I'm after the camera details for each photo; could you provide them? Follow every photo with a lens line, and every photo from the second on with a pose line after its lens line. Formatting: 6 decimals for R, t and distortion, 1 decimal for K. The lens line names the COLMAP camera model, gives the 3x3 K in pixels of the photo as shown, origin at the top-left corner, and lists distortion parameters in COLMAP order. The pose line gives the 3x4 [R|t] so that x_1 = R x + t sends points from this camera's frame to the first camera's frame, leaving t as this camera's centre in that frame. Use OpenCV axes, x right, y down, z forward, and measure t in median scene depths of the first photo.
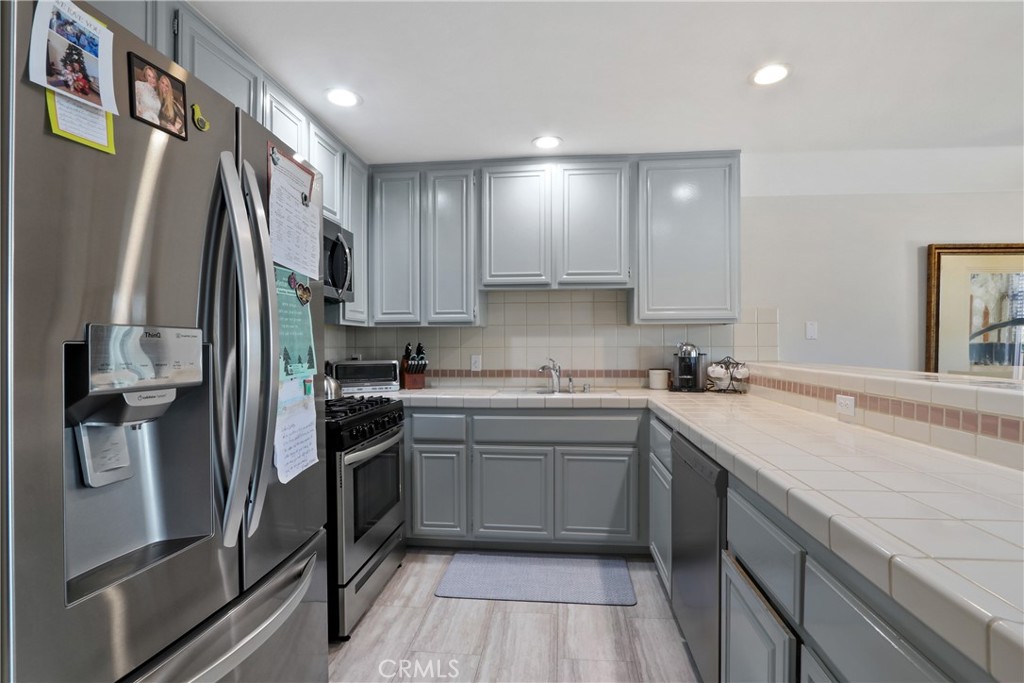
lens RADIAL K [[477.6, 0, 514.2], [0, 477.6, 340.7], [0, 0, 1]] dist [-0.014964, -0.000401]
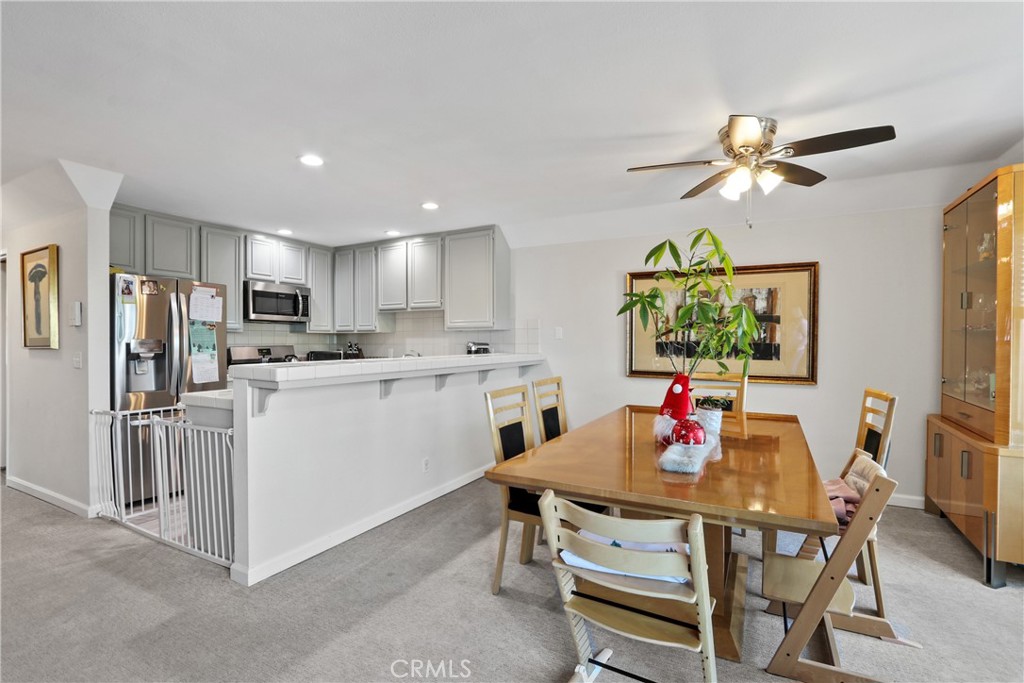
lens RADIAL K [[477.6, 0, 511.2], [0, 477.6, 346.4], [0, 0, 1]] dist [-0.014964, -0.000401]
pose [[0.921607, 0.002886, -0.388114, 1.128445], [0.003712, 0.999861, 0.016249, -0.005705], [0.388107, -0.016416, 0.921468, -0.490738]]
